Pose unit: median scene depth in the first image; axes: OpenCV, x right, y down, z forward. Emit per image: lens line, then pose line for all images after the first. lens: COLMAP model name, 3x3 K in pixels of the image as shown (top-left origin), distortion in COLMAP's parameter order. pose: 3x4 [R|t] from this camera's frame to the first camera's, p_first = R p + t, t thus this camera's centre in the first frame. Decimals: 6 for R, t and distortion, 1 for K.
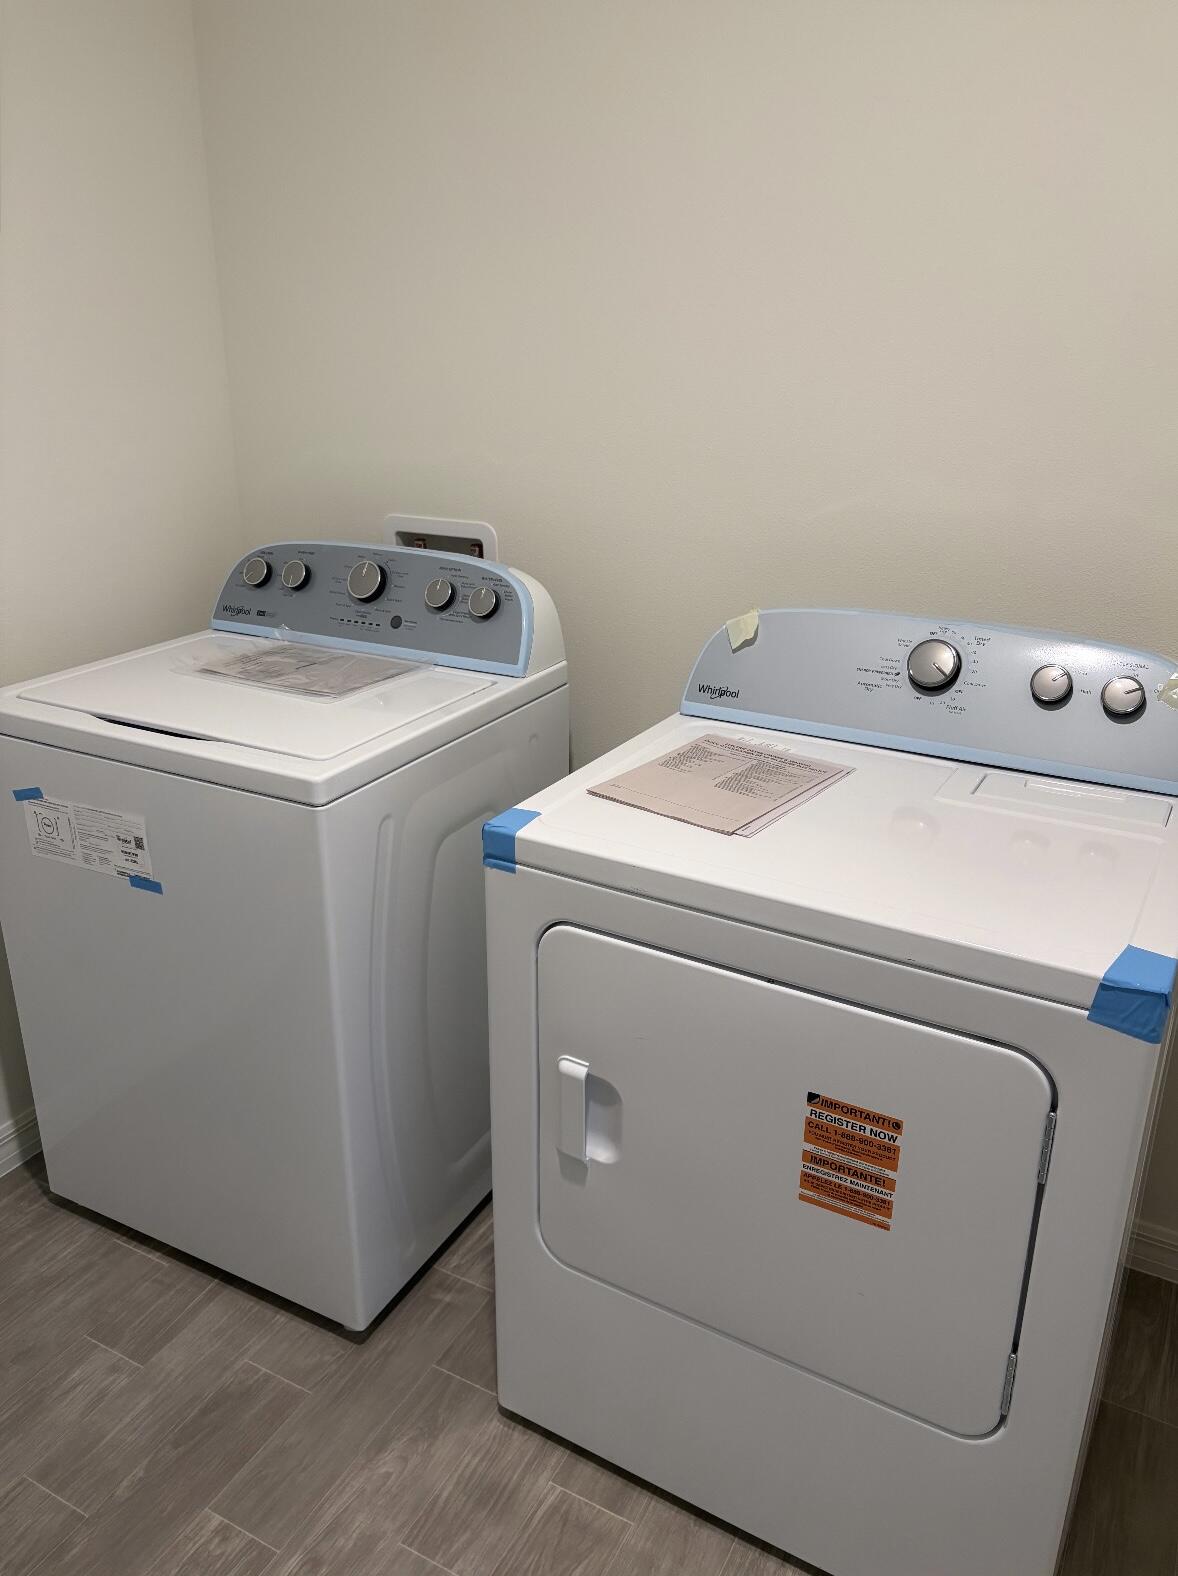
lens RADIAL K [[1184.2, 0, 589.3], [0, 1184.2, 795.6], [0, 0, 1]] dist [0.063753, -0.081592]
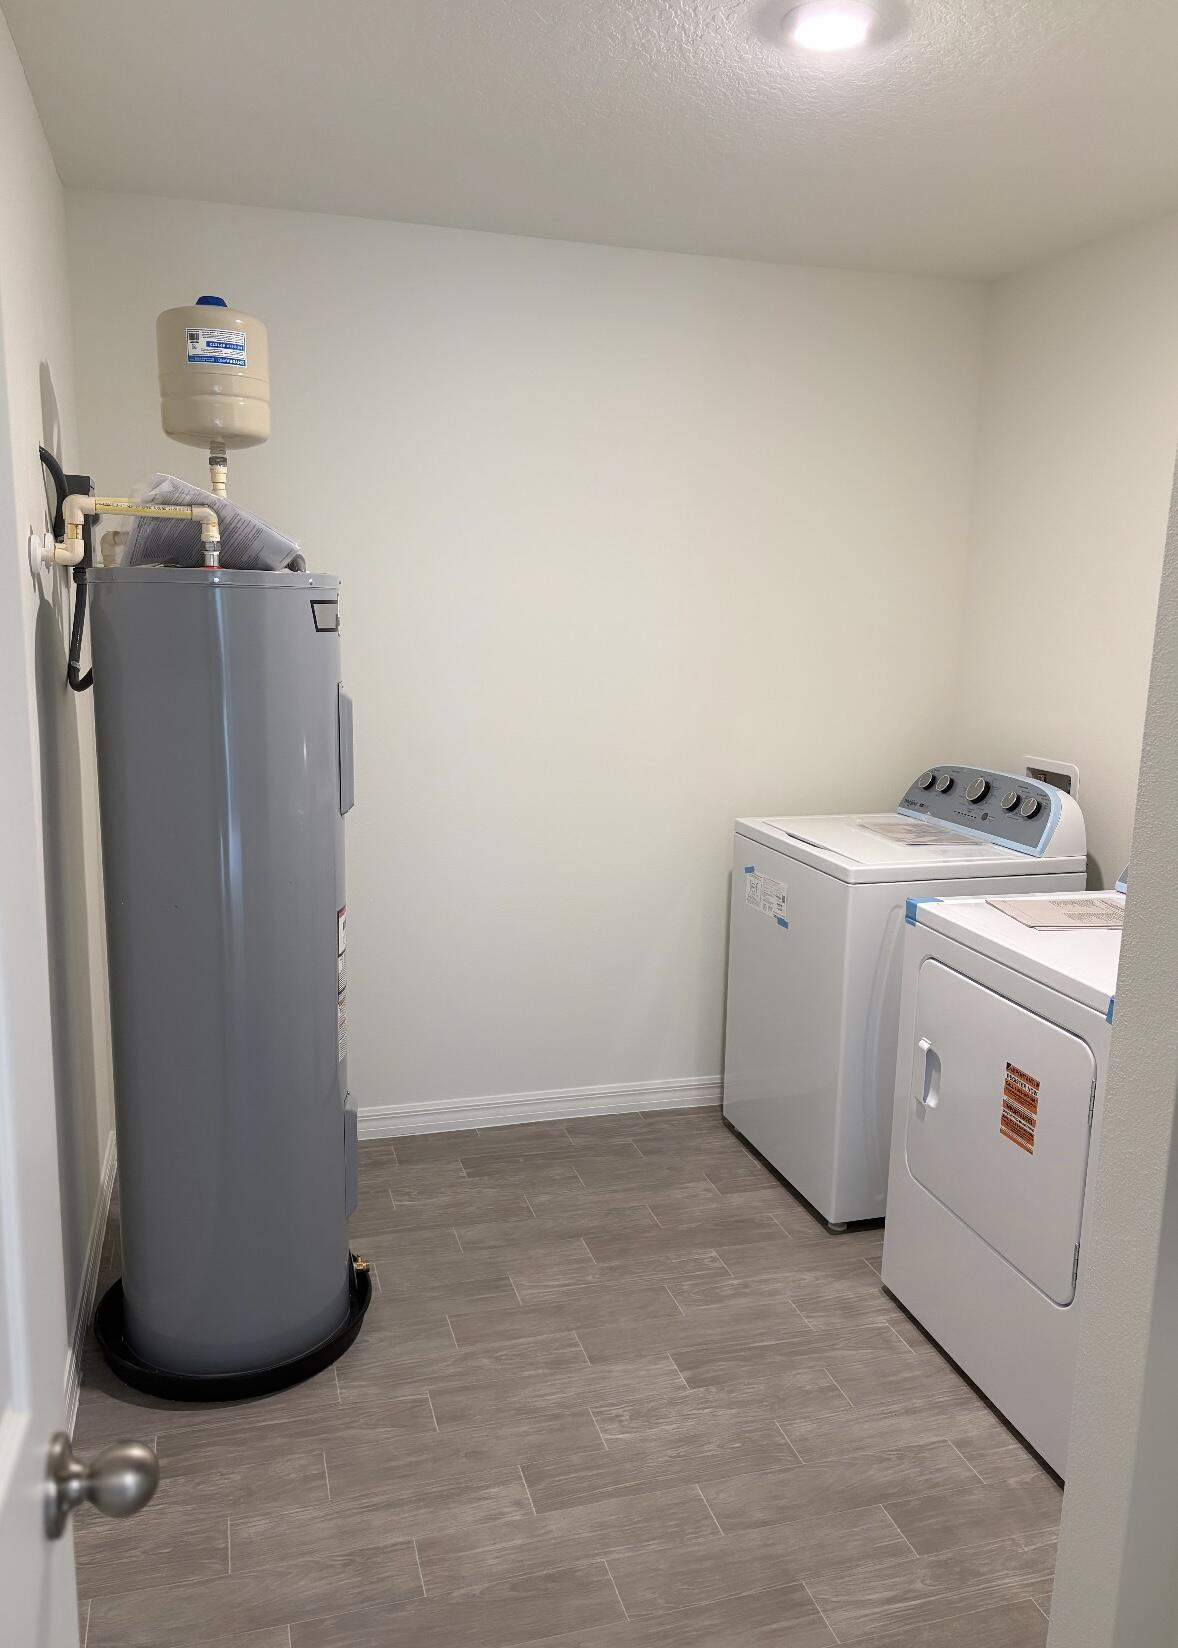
lens RADIAL K [[1248.3, 0, 589.0], [0, 1248.3, 824.0], [0, 0, 1]] dist [0.010230, 0.005508]
pose [[0.703014, 0.131553, -0.698902, 0.776960], [-0.271612, 0.957912, -0.092904, 0.195987], [0.657265, 0.255144, 0.709157, -0.628808]]
